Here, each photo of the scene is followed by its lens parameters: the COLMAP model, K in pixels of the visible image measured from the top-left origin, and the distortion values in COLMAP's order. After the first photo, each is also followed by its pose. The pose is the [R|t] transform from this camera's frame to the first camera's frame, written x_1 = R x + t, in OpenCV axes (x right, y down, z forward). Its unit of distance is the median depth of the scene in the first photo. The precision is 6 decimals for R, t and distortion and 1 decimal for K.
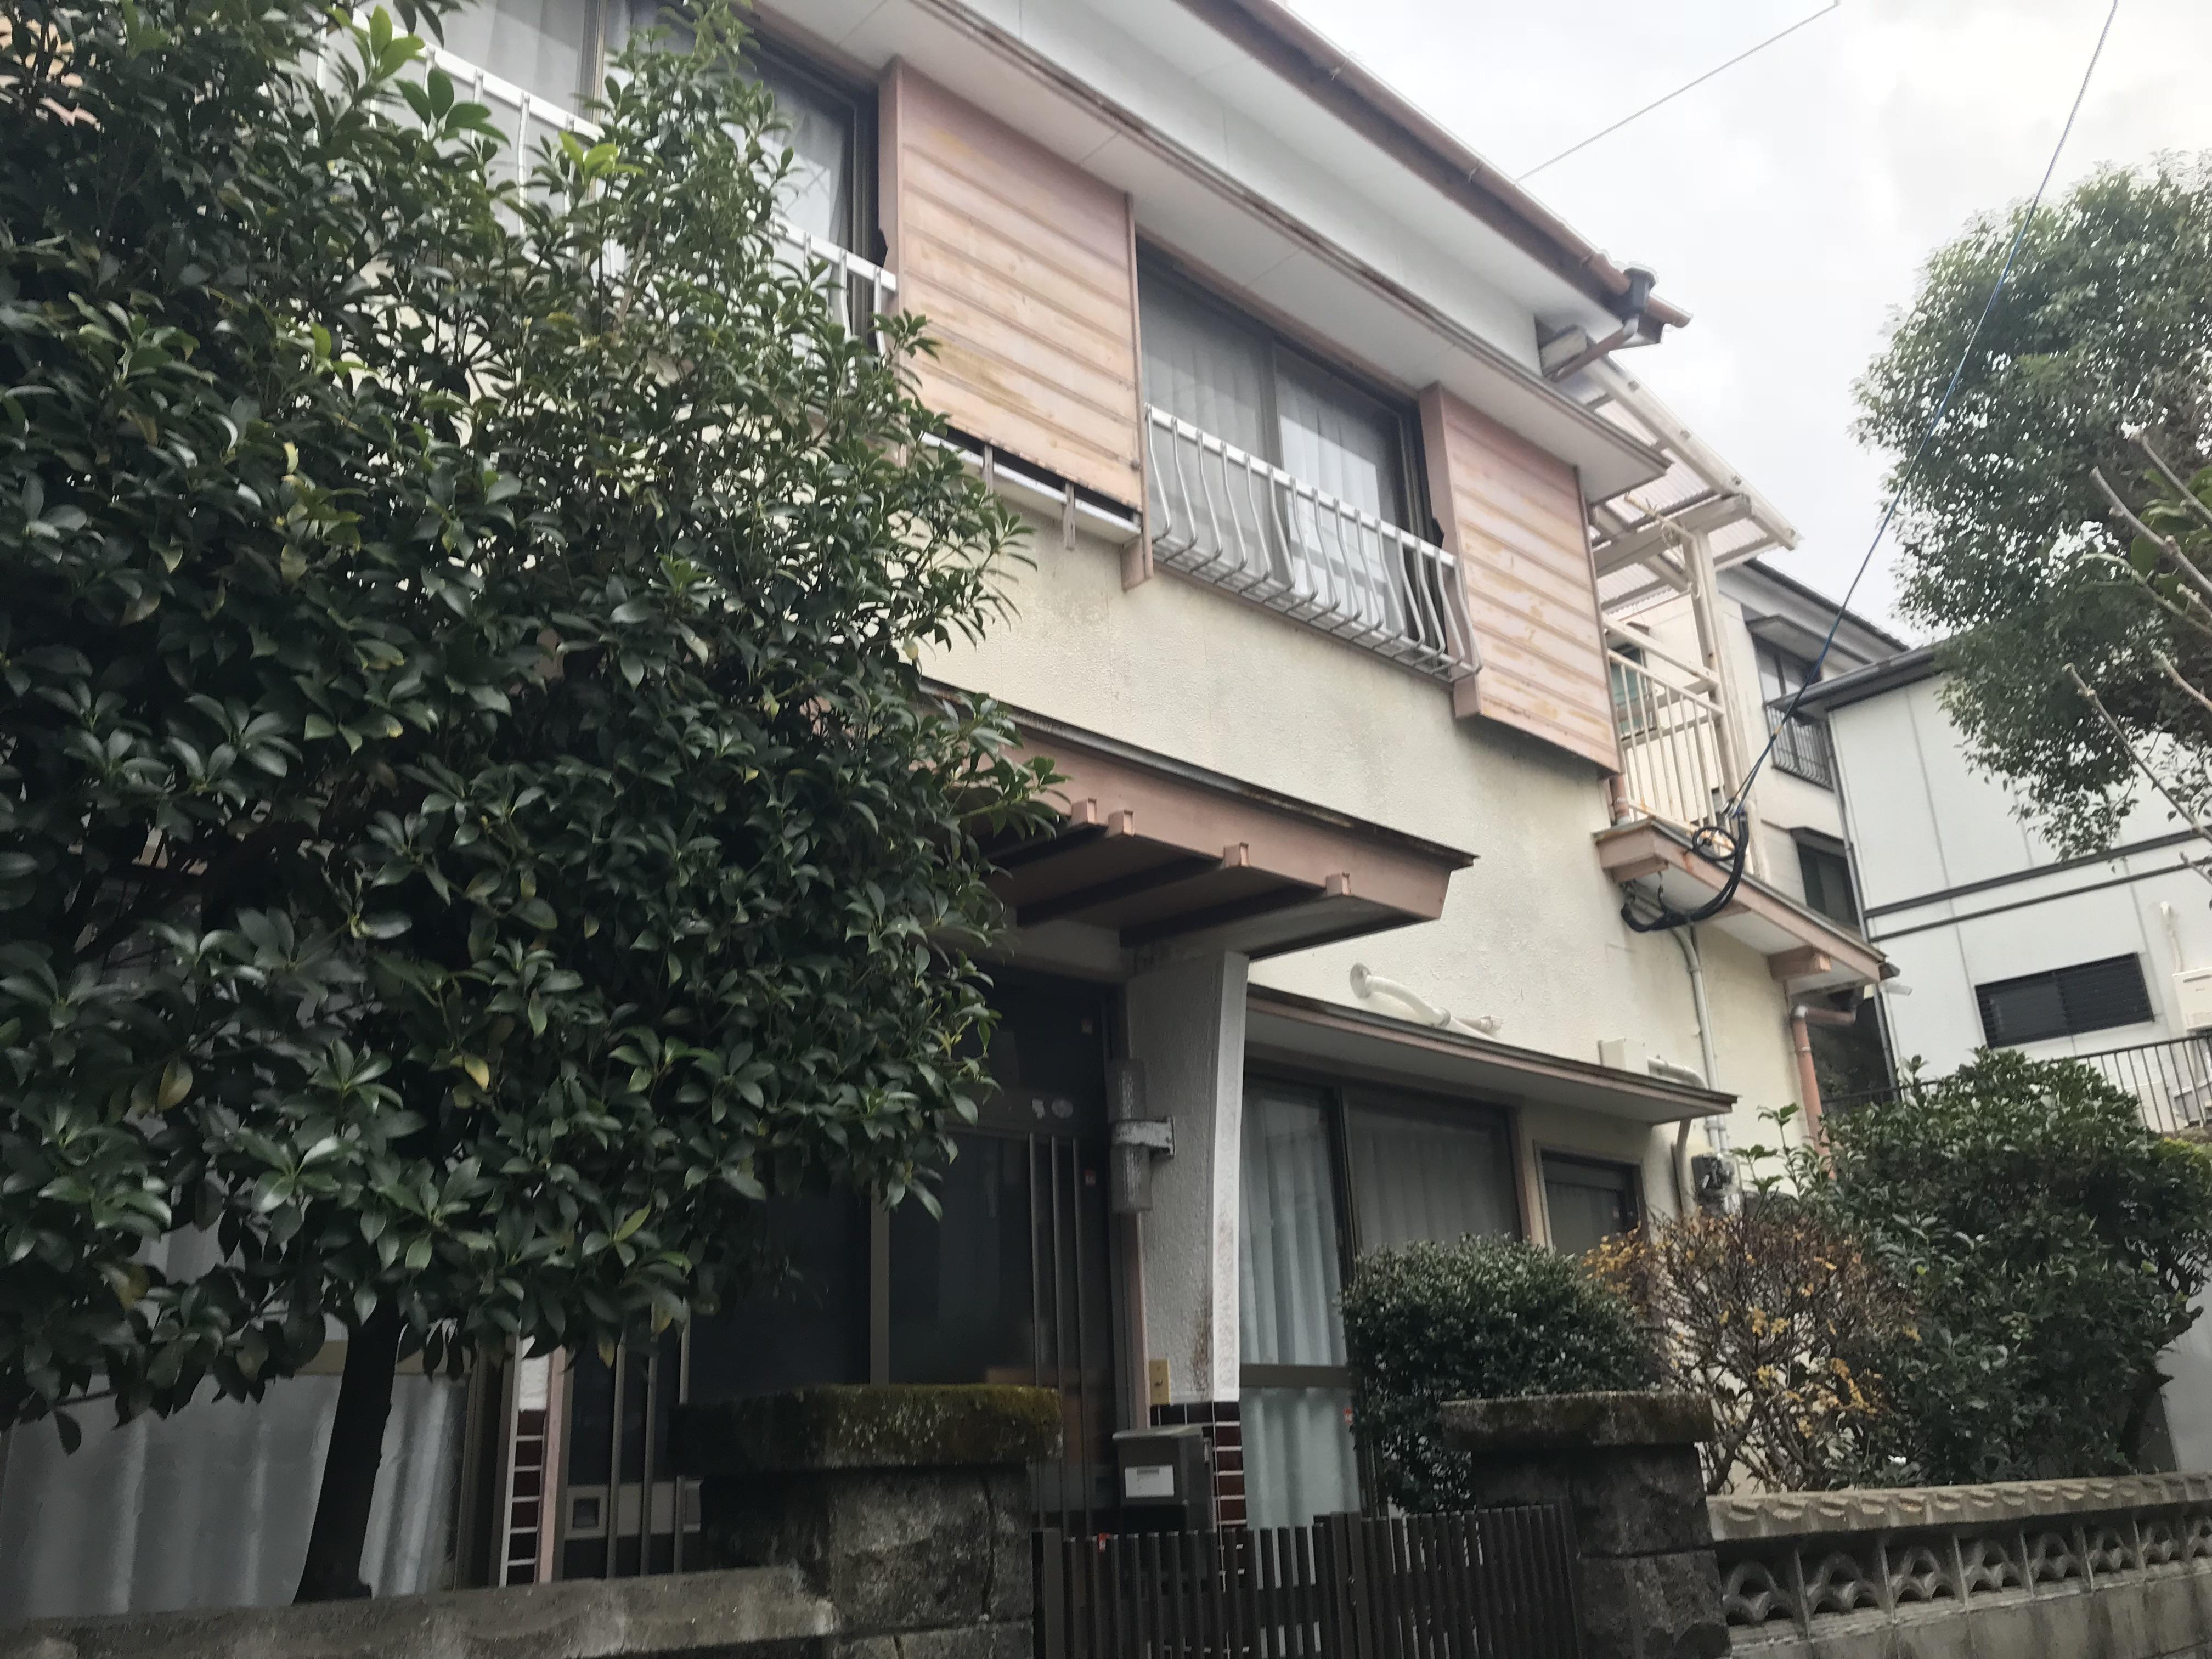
lens RADIAL K [[1793.5, 0, 1106.0], [0, 1793.5, 829.5], [0, 0, 1]] dist [0.007132, -0.003544]
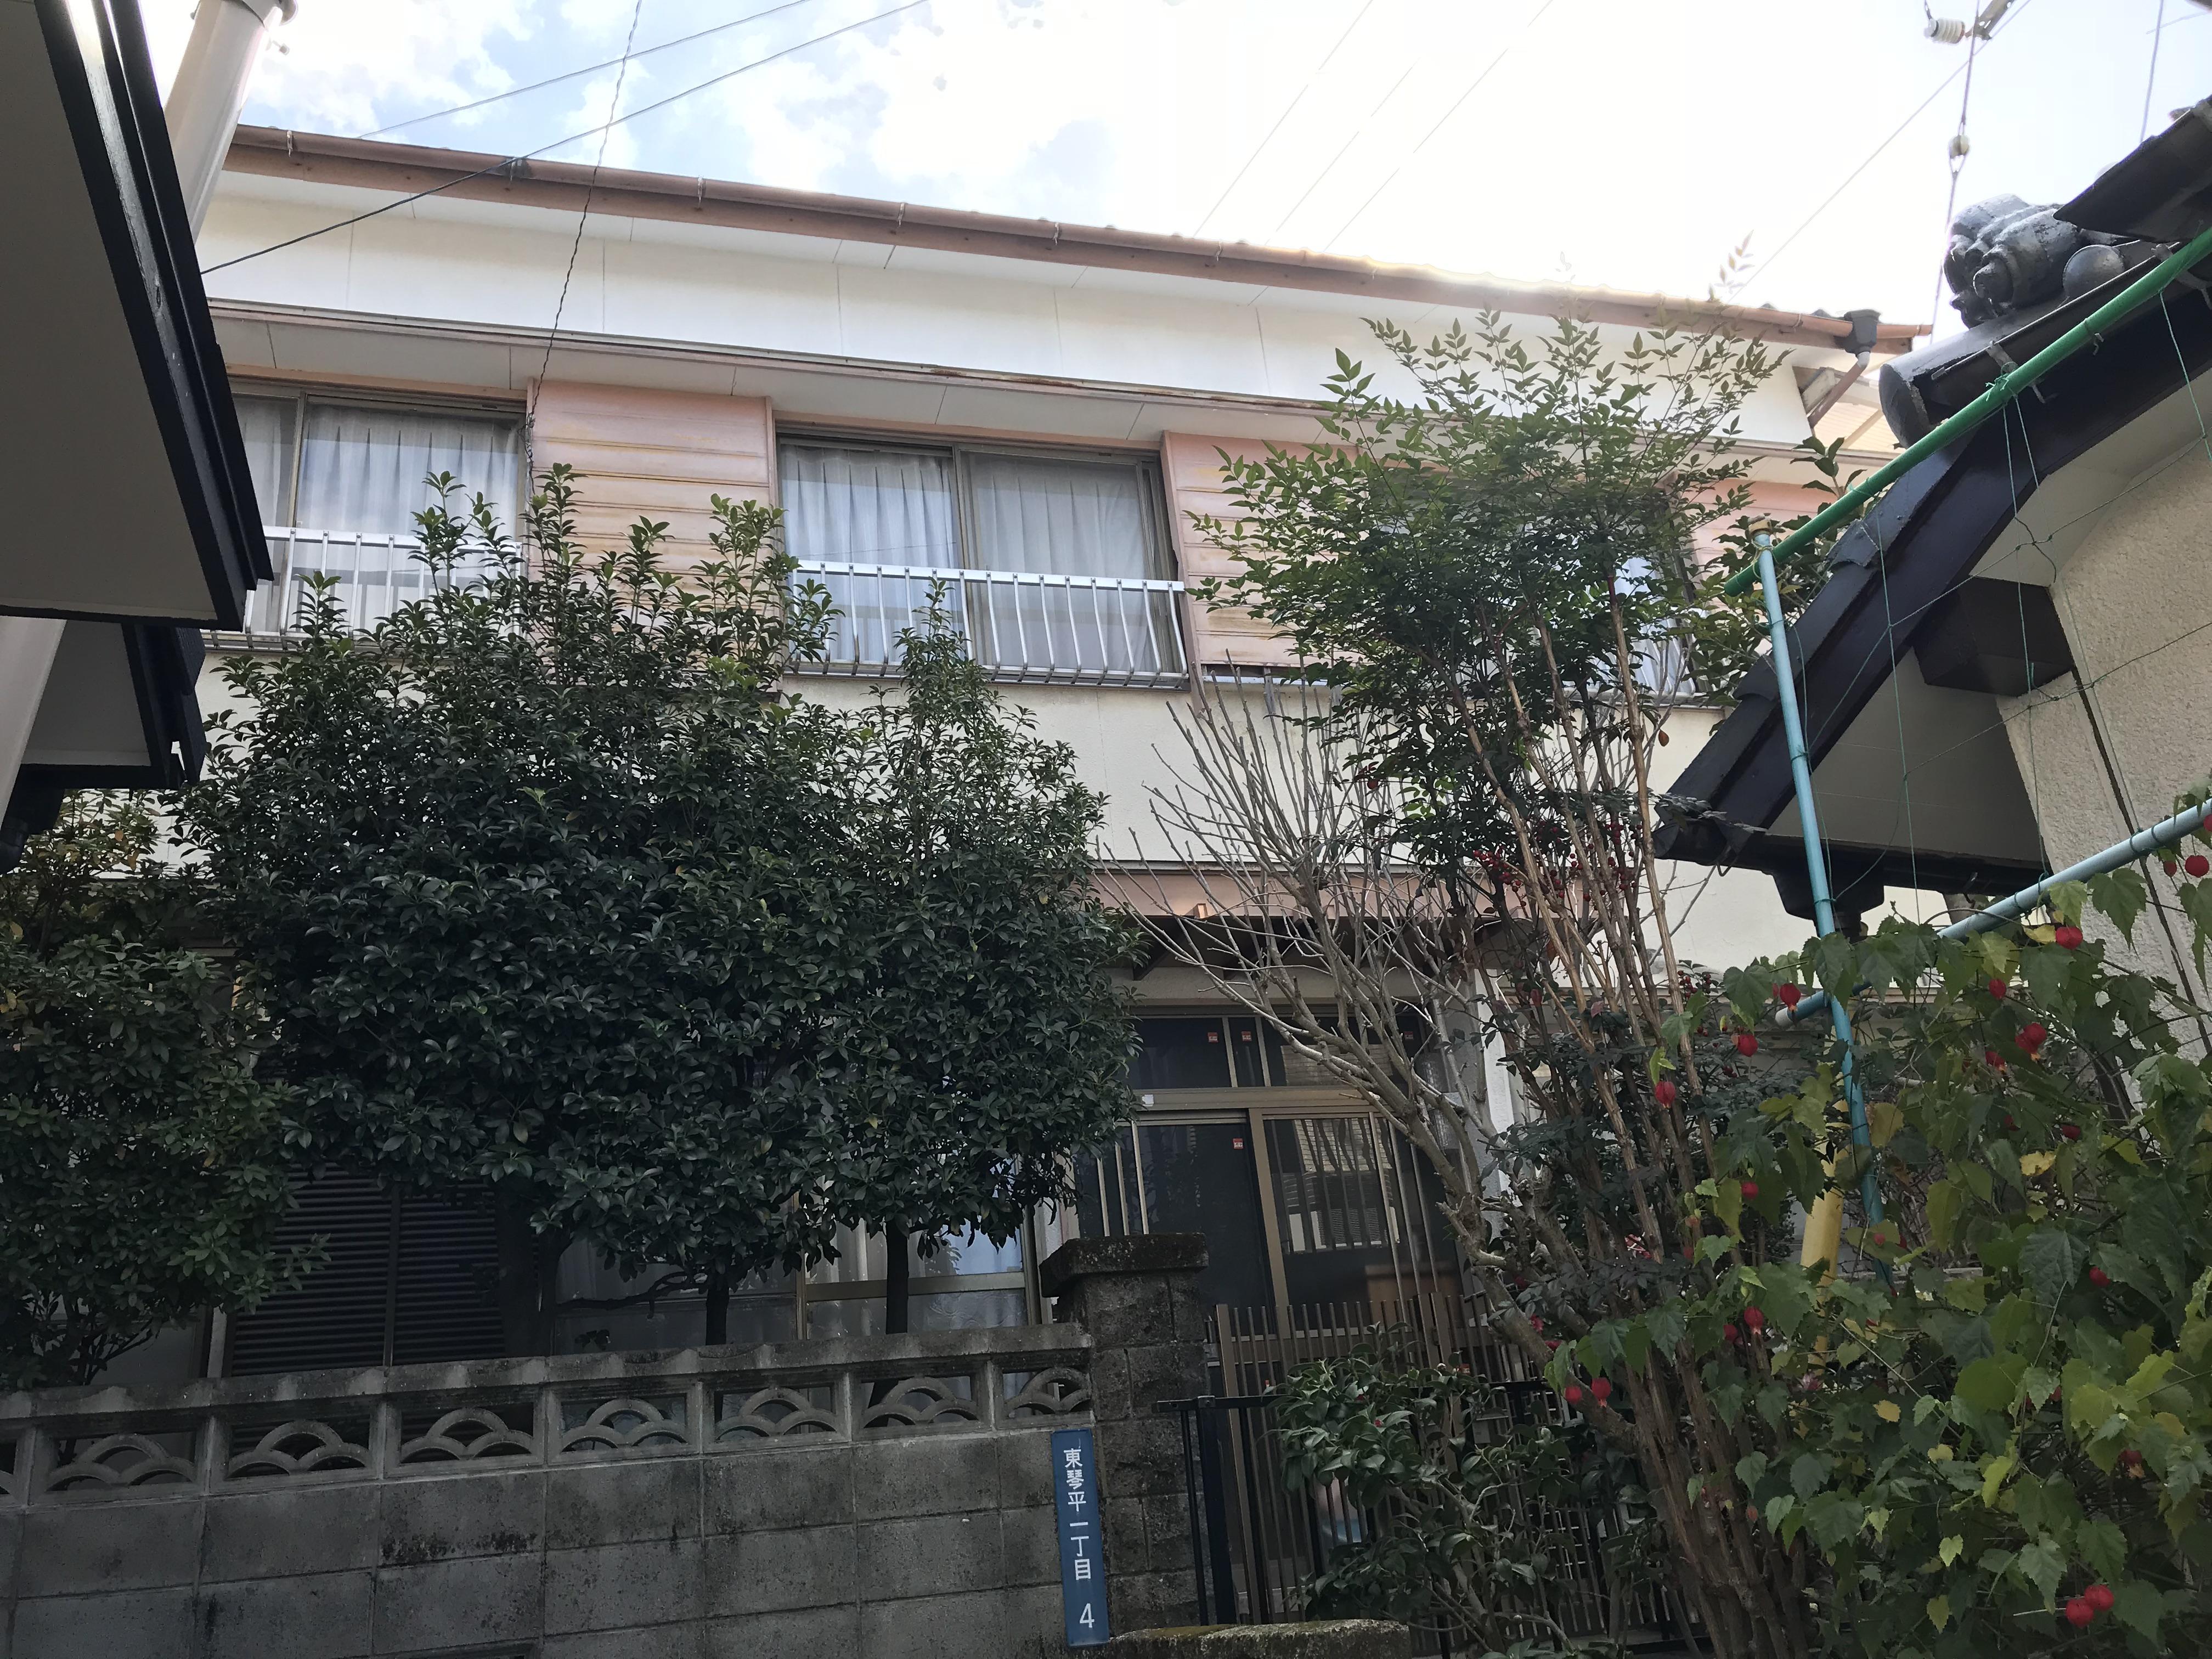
lens RADIAL K [[1793.5, 0, 1106.0], [0, 1793.5, 829.5], [0, 0, 1]] dist [0.007132, -0.003544]
pose [[0.887005, -0.223873, -0.403861, 0.976202], [0.215255, 0.974237, -0.067284, -0.024552], [0.408520, -0.027252, 0.912343, -1.081004]]
